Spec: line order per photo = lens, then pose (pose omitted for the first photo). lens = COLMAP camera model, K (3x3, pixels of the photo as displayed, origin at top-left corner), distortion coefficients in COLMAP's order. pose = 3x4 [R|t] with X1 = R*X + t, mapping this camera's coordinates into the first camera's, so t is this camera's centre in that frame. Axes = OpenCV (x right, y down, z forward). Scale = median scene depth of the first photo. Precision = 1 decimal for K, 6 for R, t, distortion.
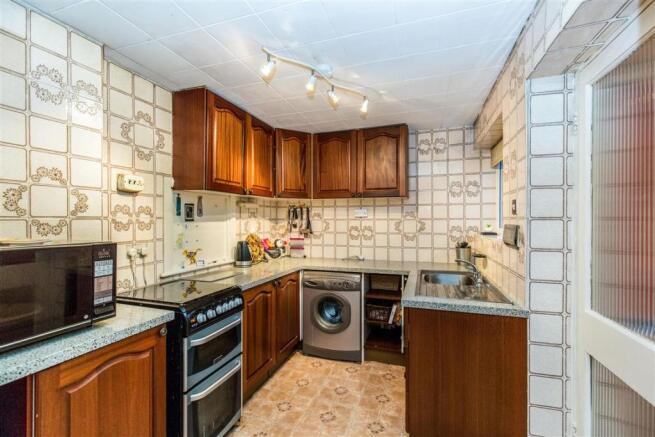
lens RADIAL K [[298.7, 0, 325.2], [0, 298.7, 219.9], [0, 0, 1]] dist [0.000268, -0.000020]
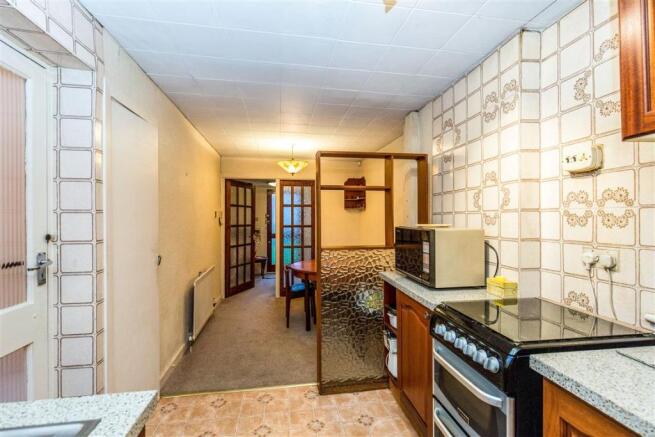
lens RADIAL K [[298.7, 0, 324.4], [0, 298.7, 217.5], [0, 0, 1]] dist [0.000268, -0.000020]
pose [[-0.895104, 0.004482, -0.445834, 0.209948], [0.004137, 0.999990, 0.001747, 0.010841], [0.445837, -0.000280, -0.895114, 1.341319]]
